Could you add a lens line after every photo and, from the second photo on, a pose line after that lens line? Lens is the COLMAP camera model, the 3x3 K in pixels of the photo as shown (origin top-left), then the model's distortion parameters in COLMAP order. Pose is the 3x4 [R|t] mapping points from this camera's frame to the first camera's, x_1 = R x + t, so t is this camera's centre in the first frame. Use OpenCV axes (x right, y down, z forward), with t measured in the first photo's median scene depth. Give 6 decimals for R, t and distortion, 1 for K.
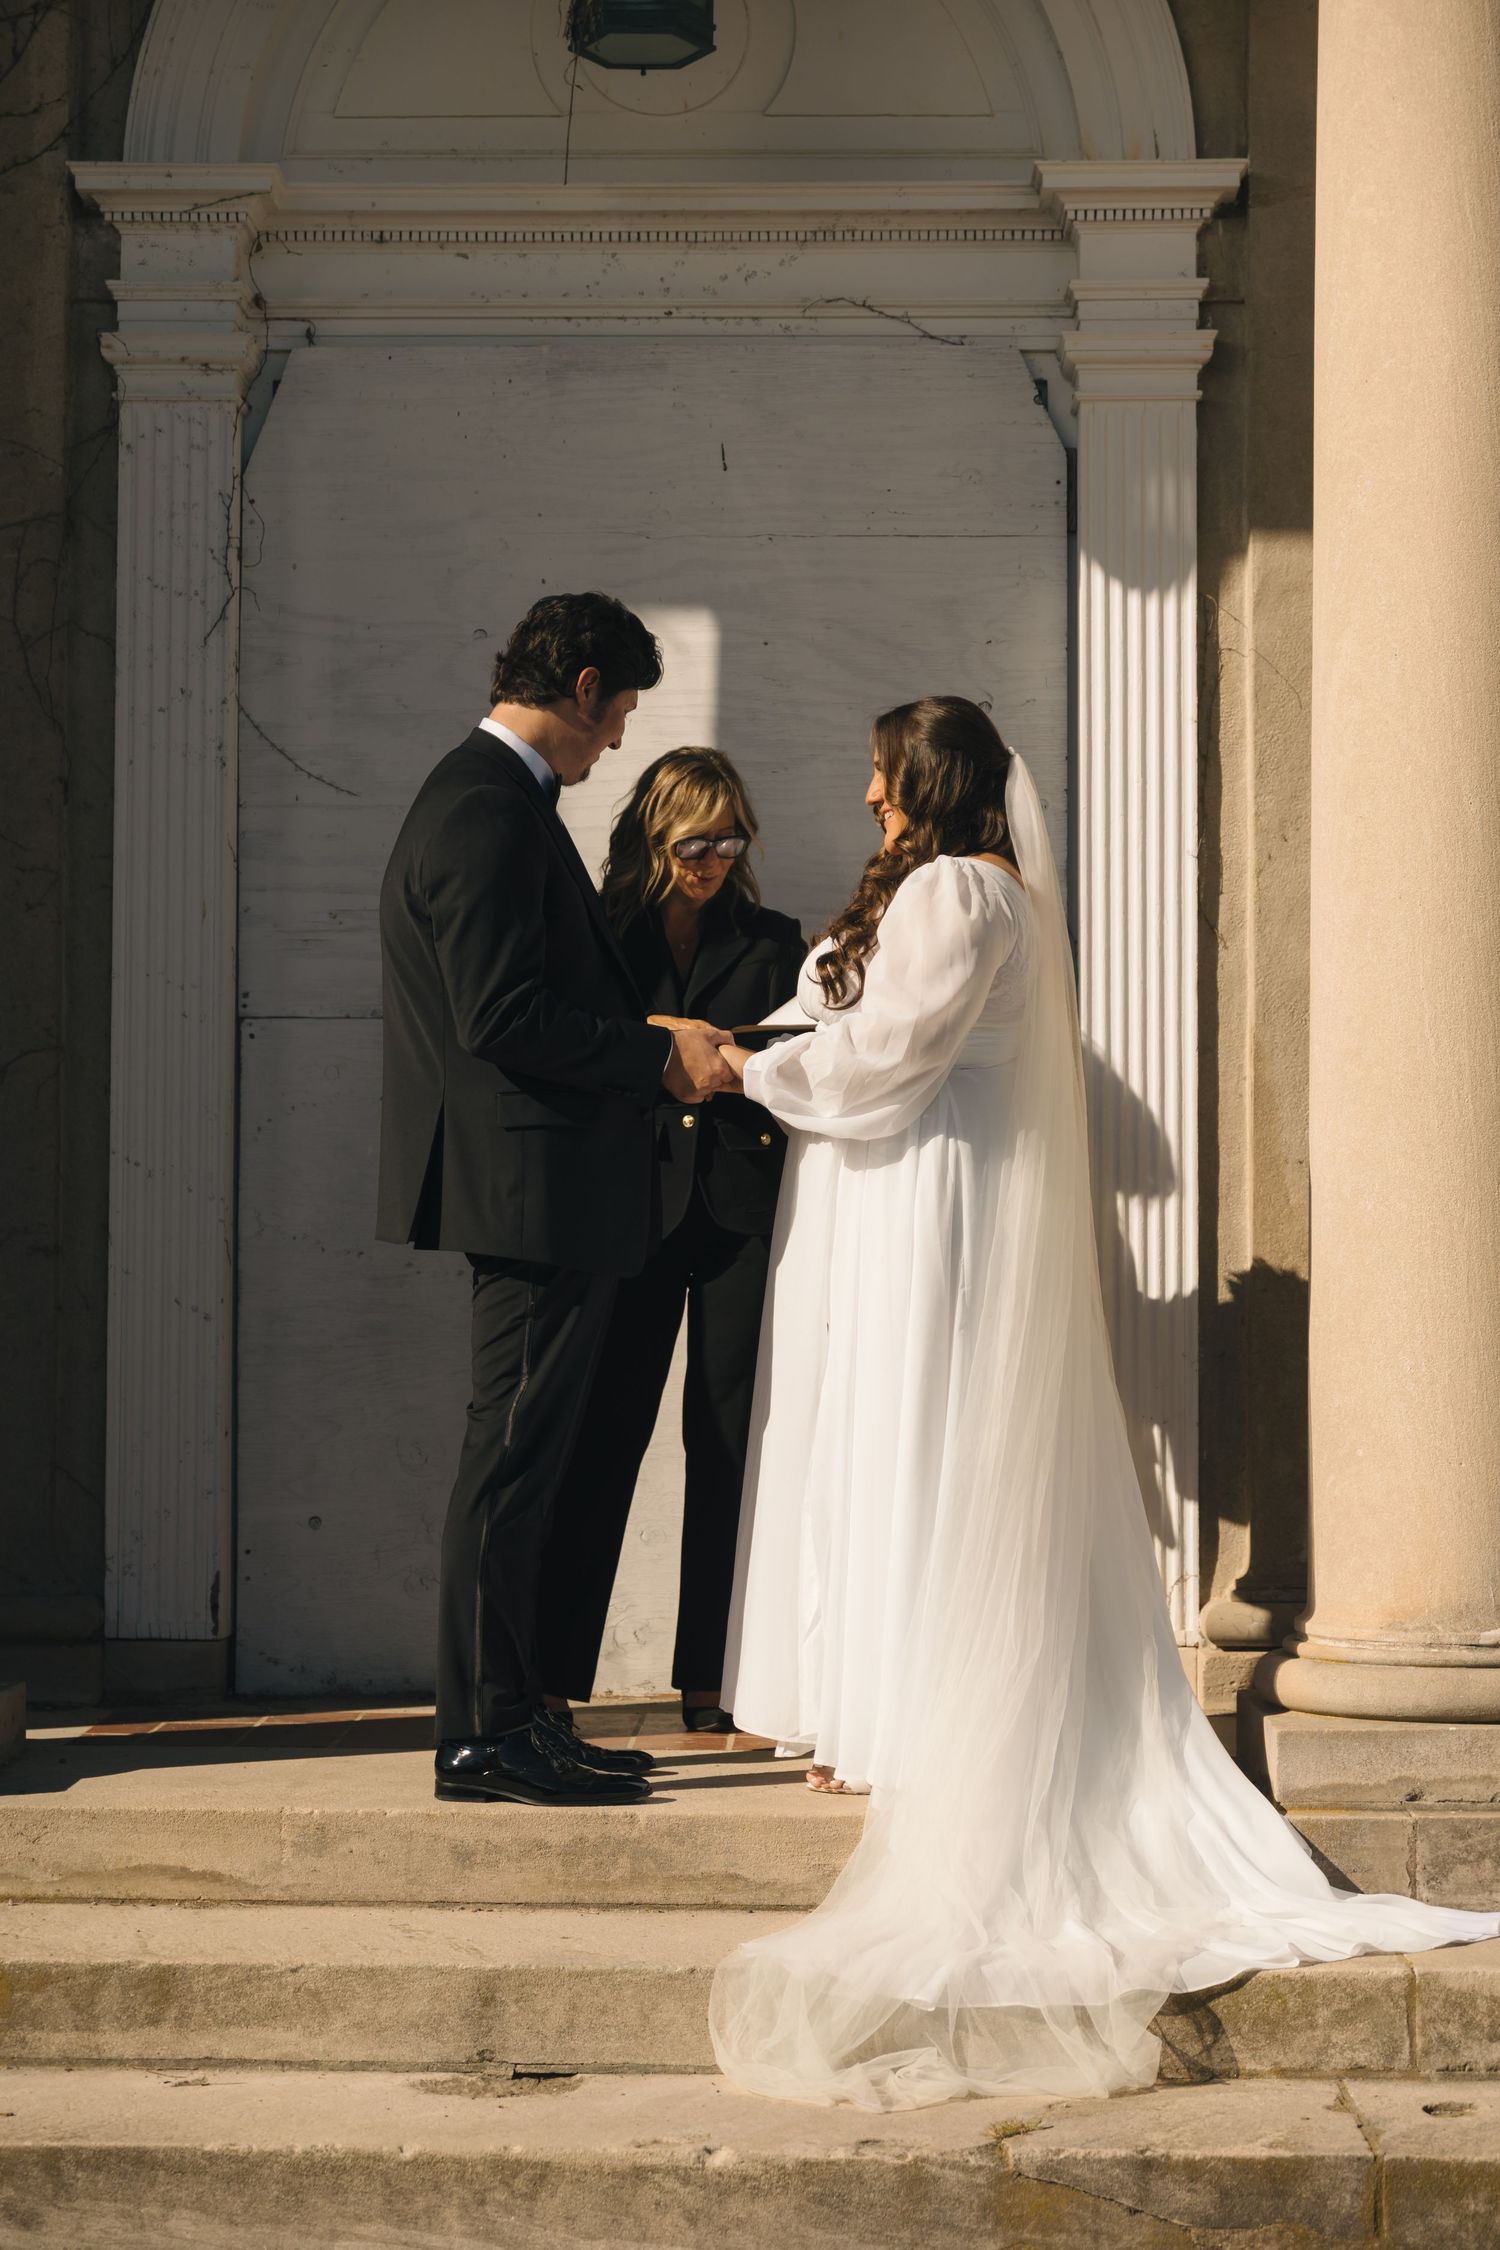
lens RADIAL K [[3956.2, 0, 749.5], [0, 3956.2, 1116.2], [0, 0, 1]] dist [0.053551, 0.000000]
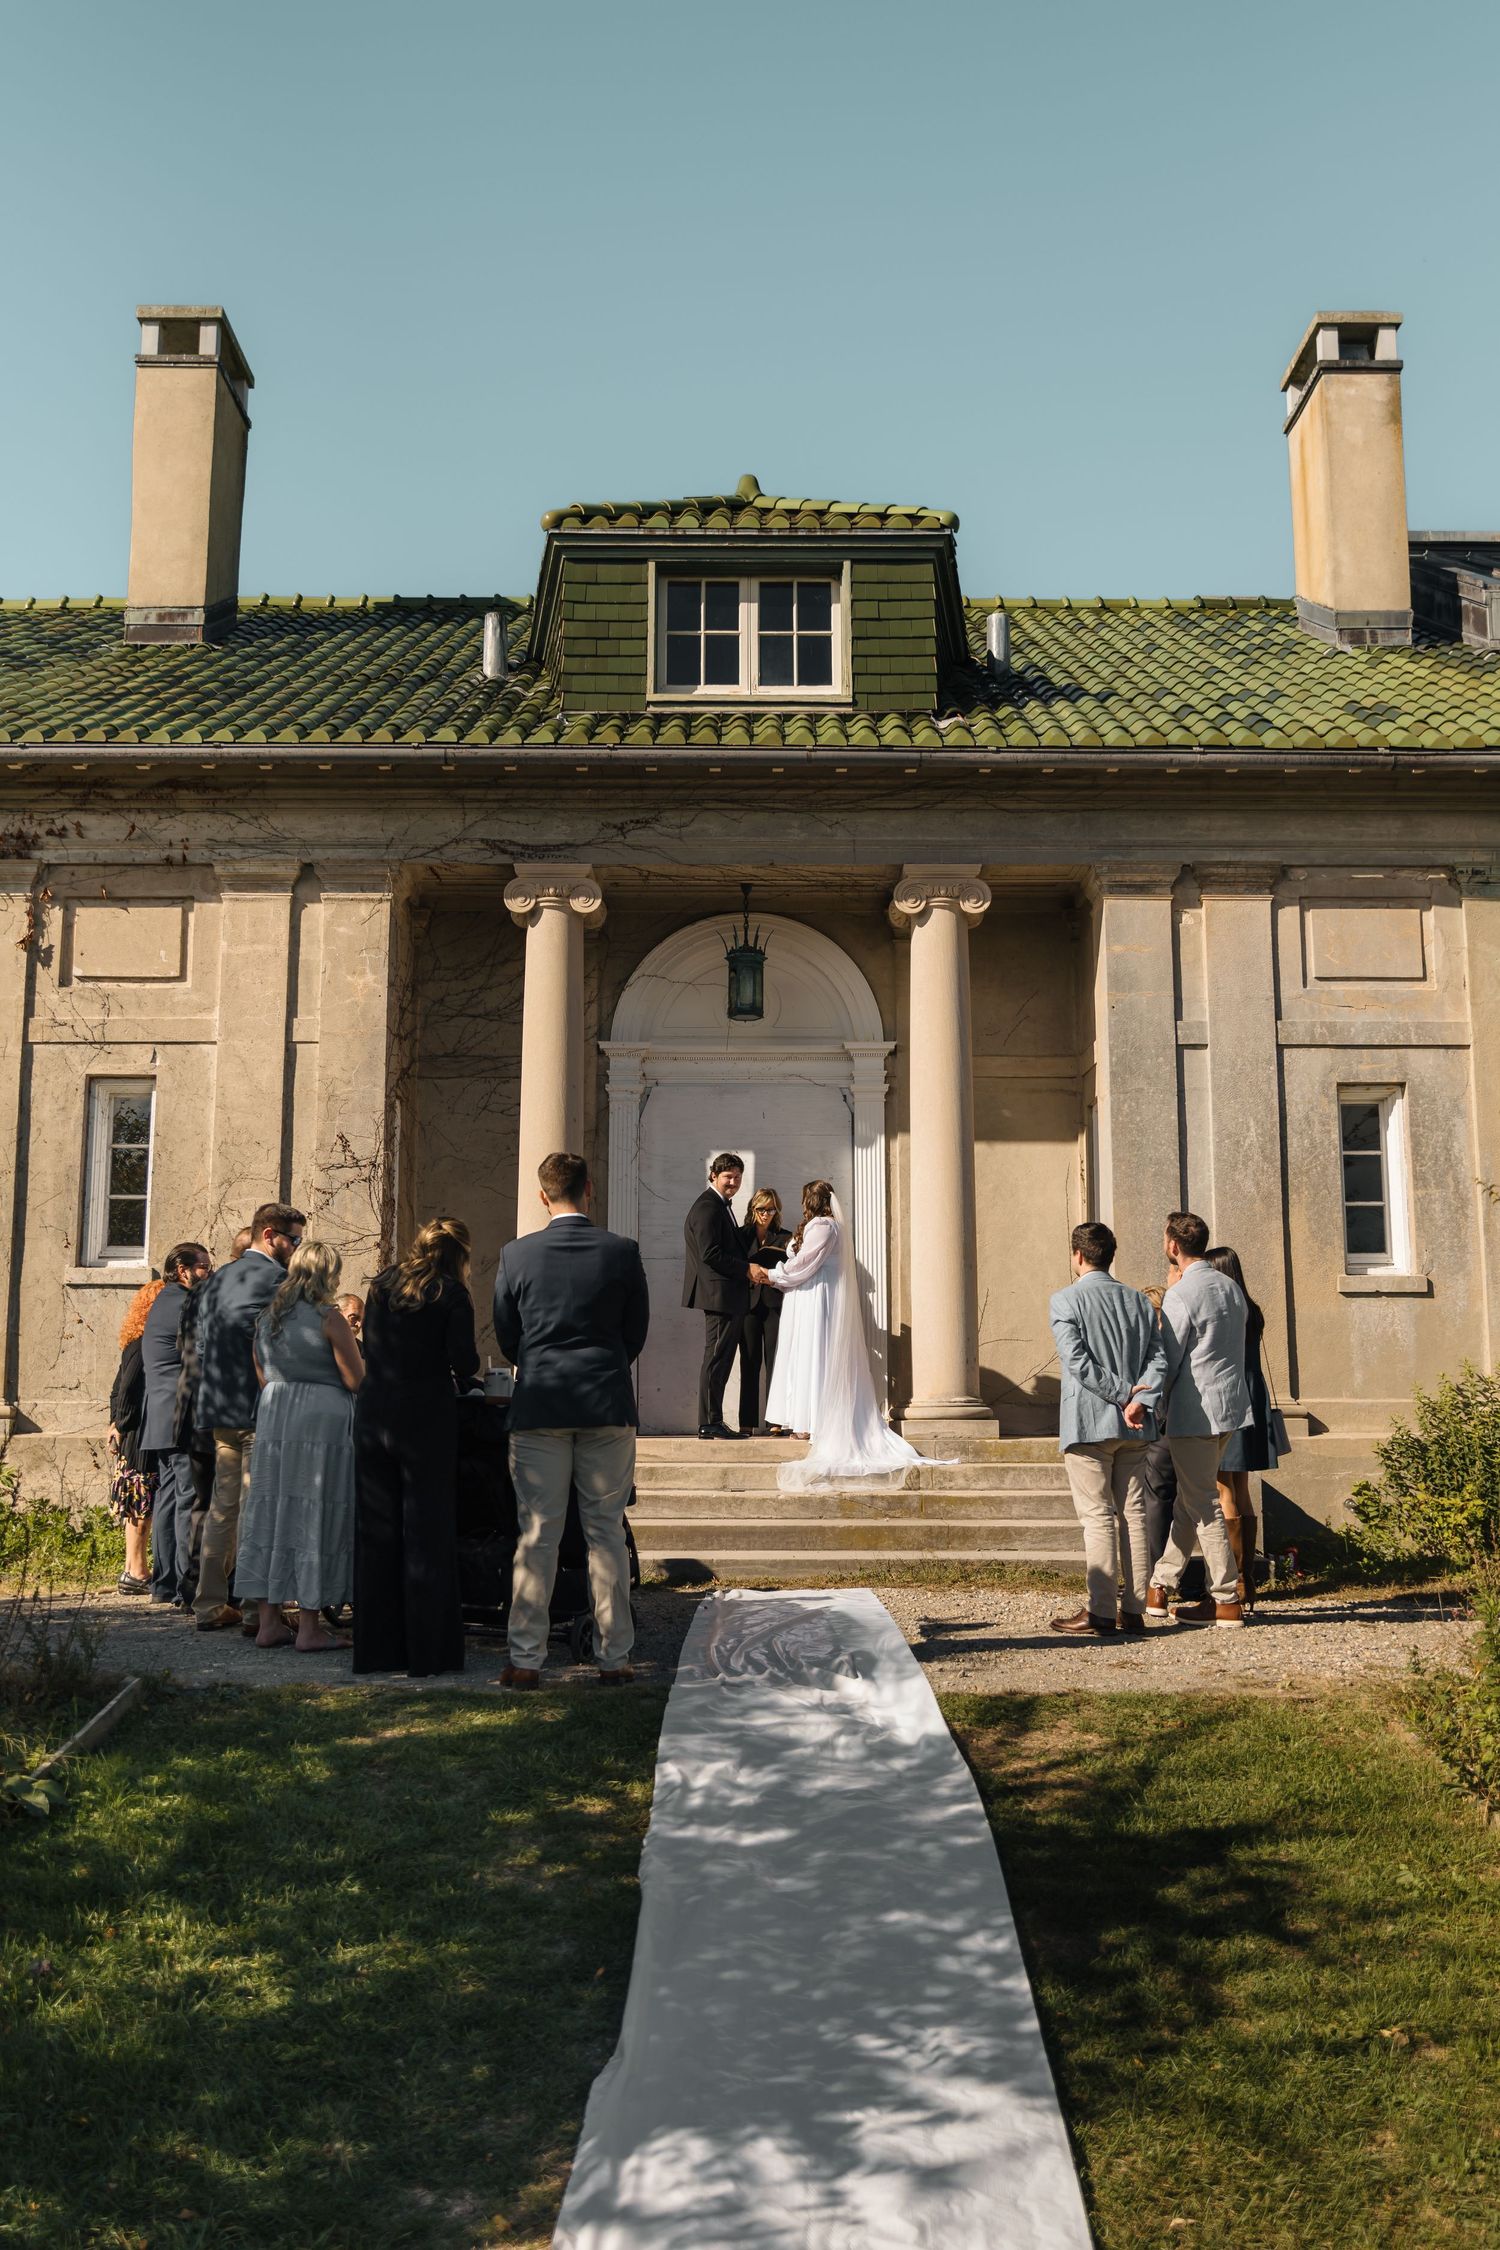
lens RADIAL K [[1975.8, 0, 737.8], [0, 1975.8, 1131.8], [0, 0, 1]] dist [-0.011565, 0.016058]
pose [[0.999604, 0.002087, 0.028047, -0.087787], [0.001000, 0.993977, -0.109586, 0.064432], [-0.028107, 0.109571, 0.993582, -0.945983]]
